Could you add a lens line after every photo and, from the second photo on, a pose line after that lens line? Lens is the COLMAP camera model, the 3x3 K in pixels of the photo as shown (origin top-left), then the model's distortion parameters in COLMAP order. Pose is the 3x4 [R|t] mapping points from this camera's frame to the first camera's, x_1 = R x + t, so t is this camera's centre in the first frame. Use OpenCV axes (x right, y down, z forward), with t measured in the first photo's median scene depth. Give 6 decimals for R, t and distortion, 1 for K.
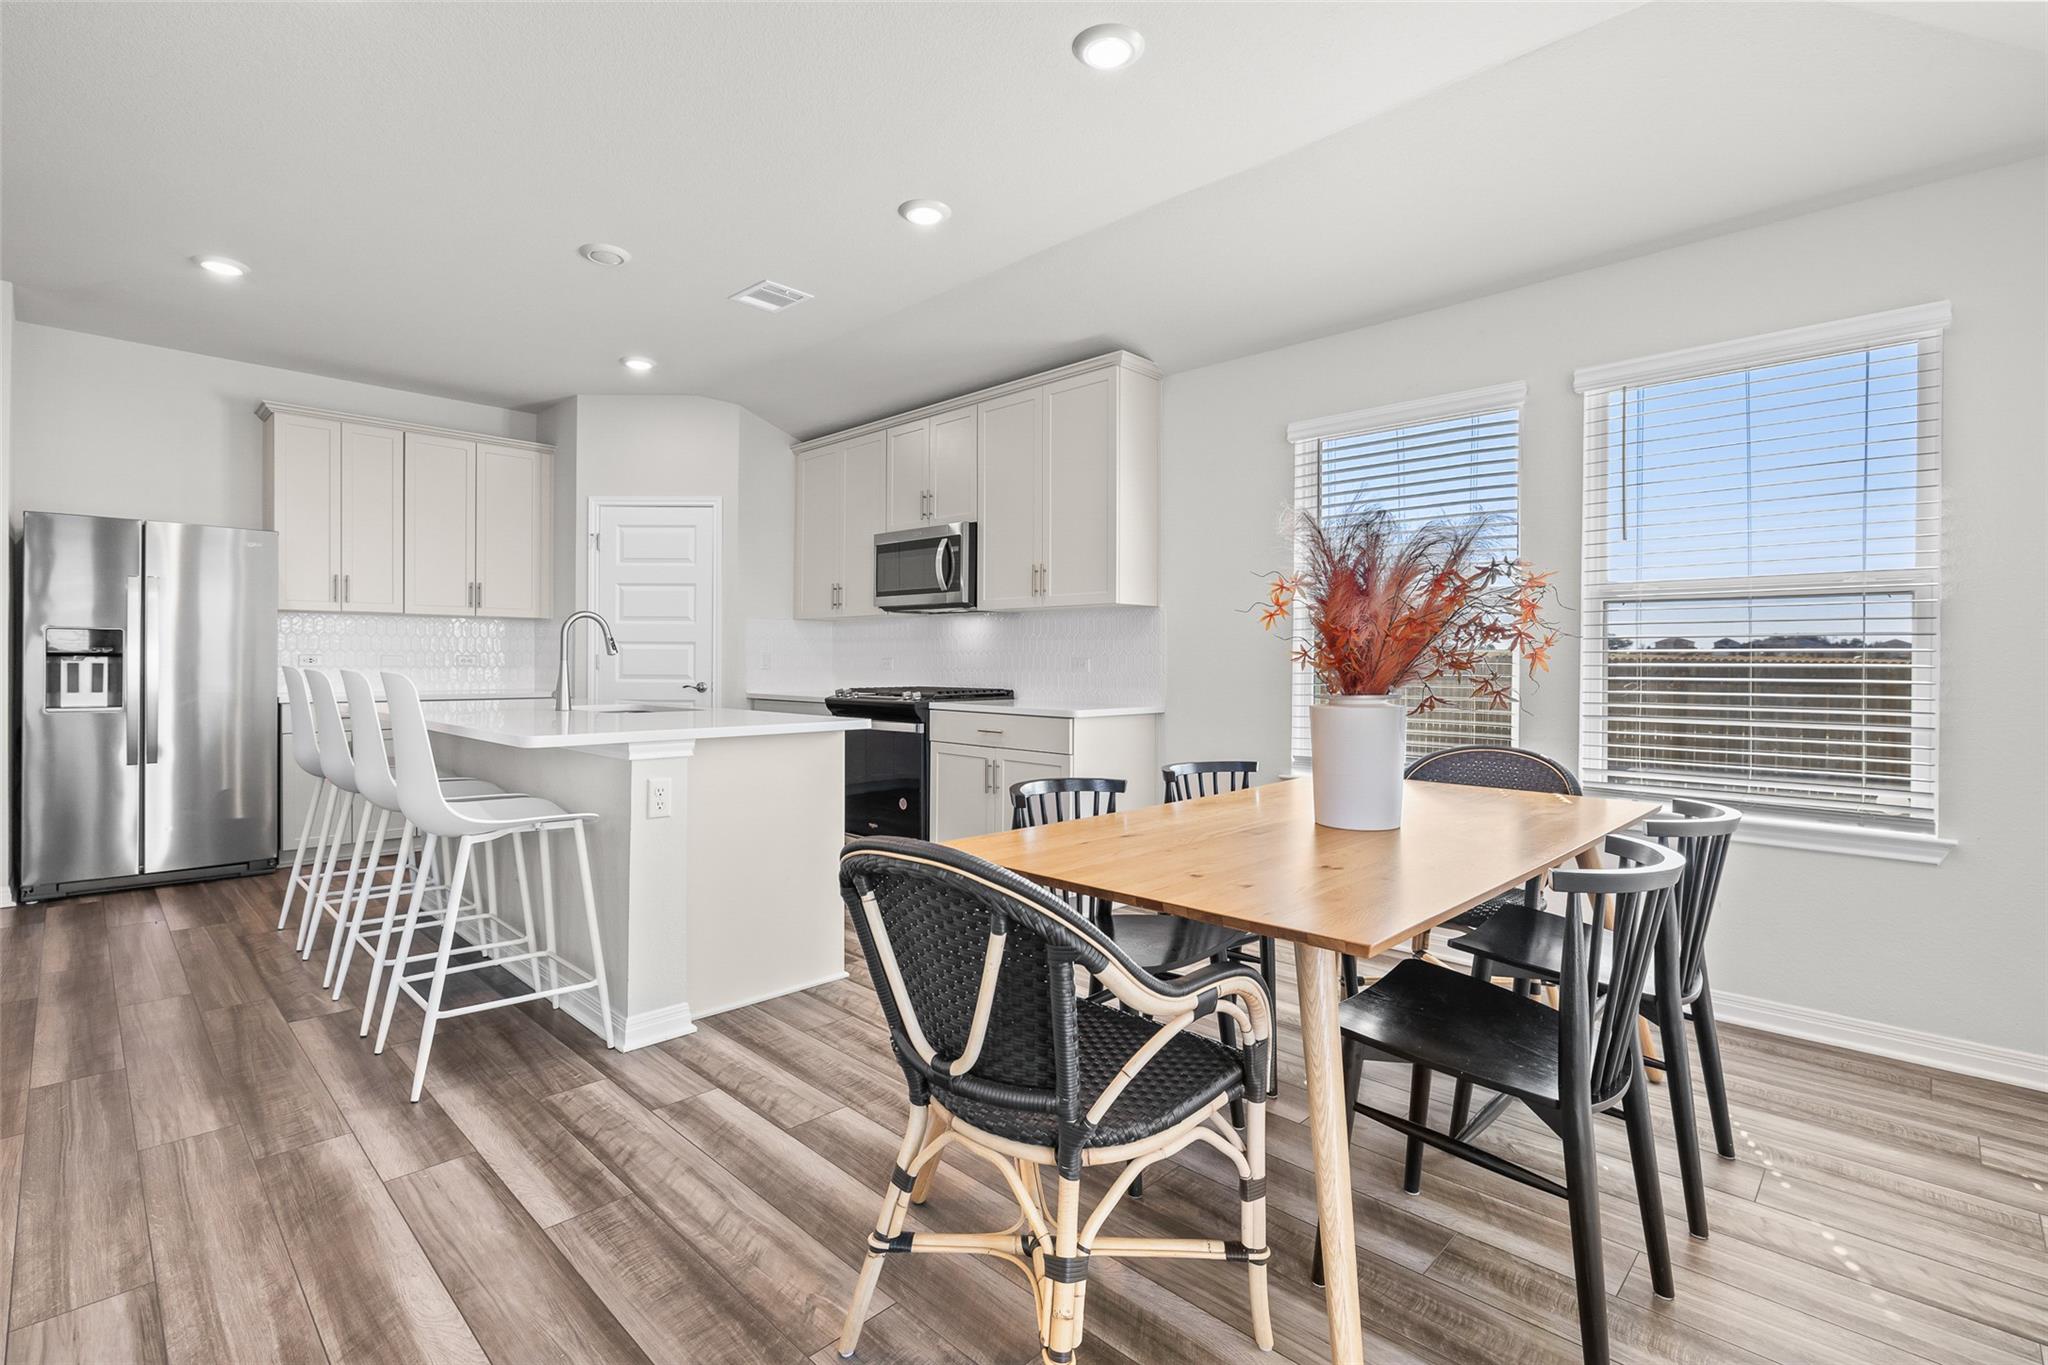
lens RADIAL K [[968.0, 0, 1031.5], [0, 968.0, 669.2], [0, 0, 1]] dist [-0.002053, -0.001443]
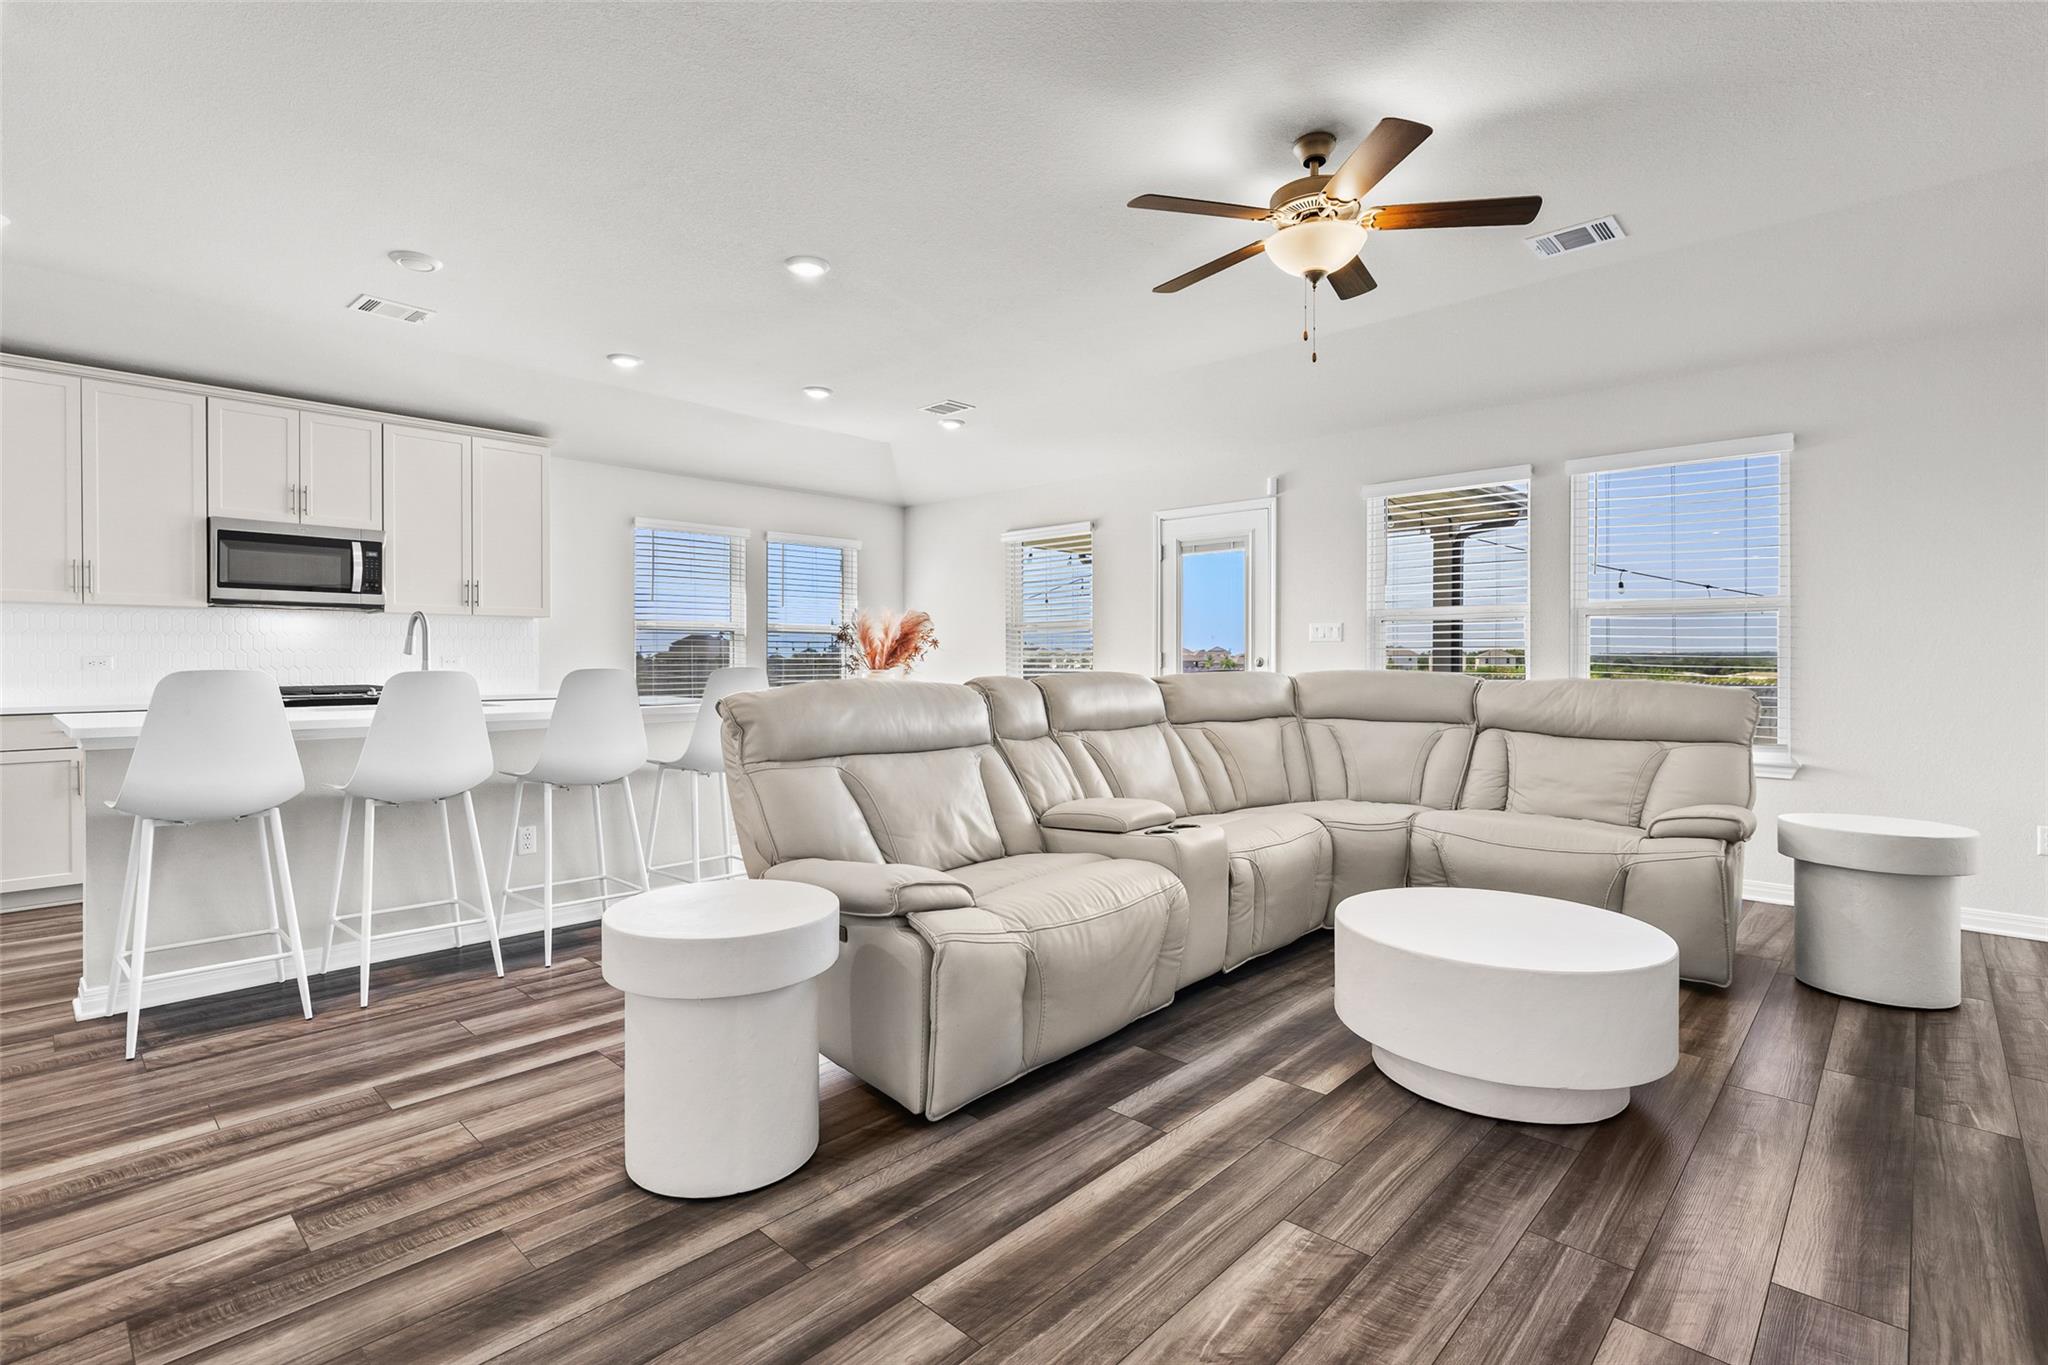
lens RADIAL K [[968.0, 0, 1013.8], [0, 968.0, 659.3], [0, 0, 1]] dist [-0.002053, -0.001443]
pose [[-0.021679, -0.008545, 0.999728, -2.367830], [0.002531, 0.999960, 0.008602, -0.030008], [-0.999762, 0.002717, -0.021657, 0.608570]]
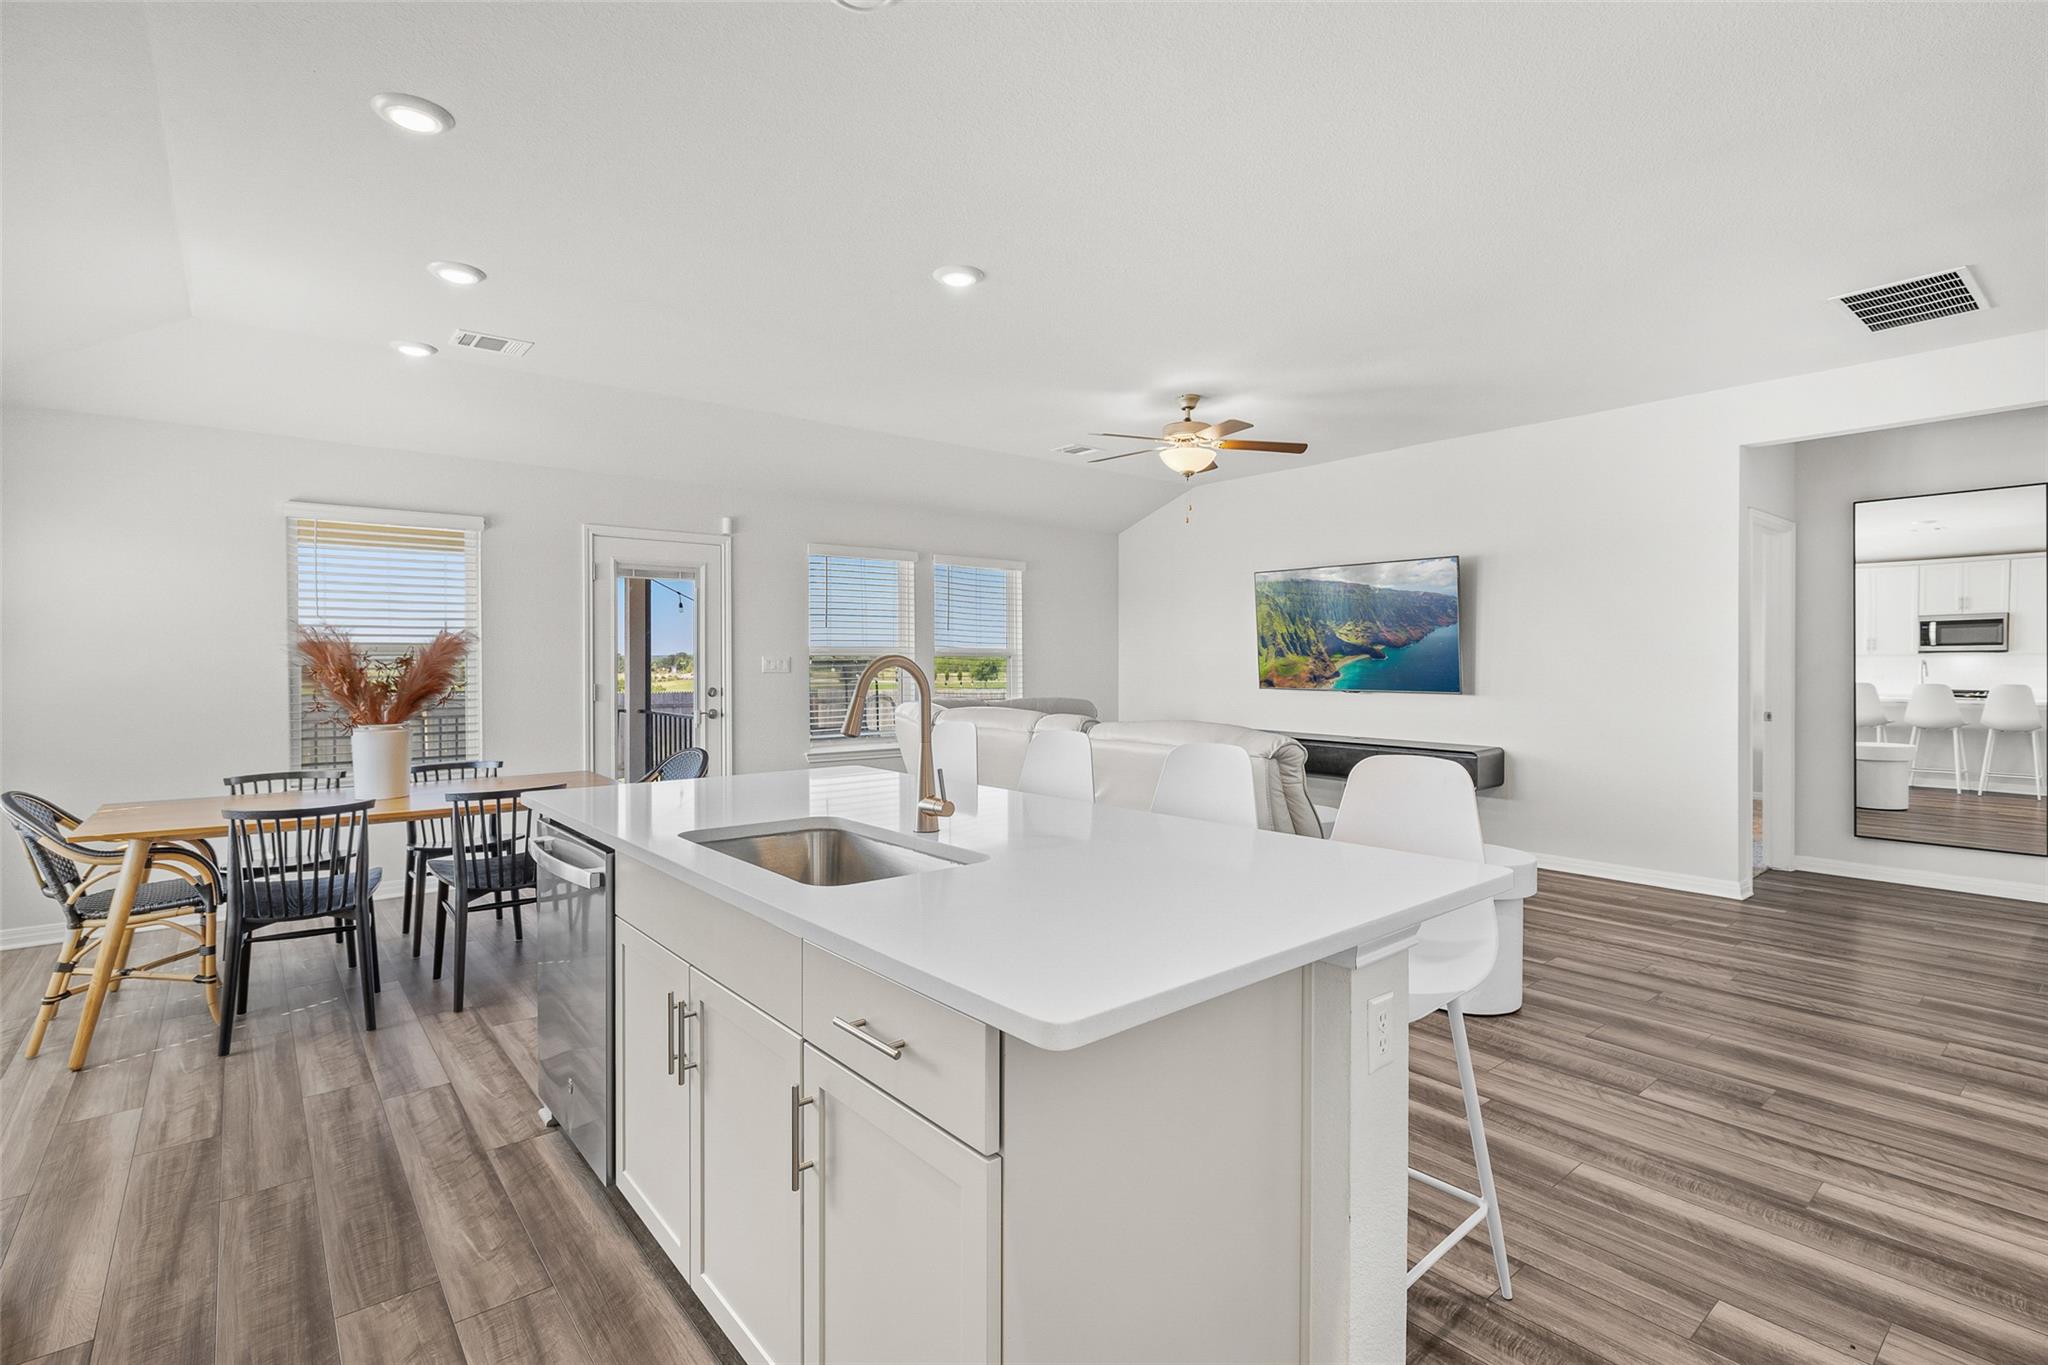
lens RADIAL K [[968.0, 0, 1025.3], [0, 968.0, 652.7], [0, 0, 1]] dist [-0.002053, -0.001443]
pose [[-0.996254, -0.004561, 0.086349, -0.902016], [-0.005121, 0.999967, -0.006269, -0.096395], [-0.086318, -0.006688, -0.996245, 2.451431]]
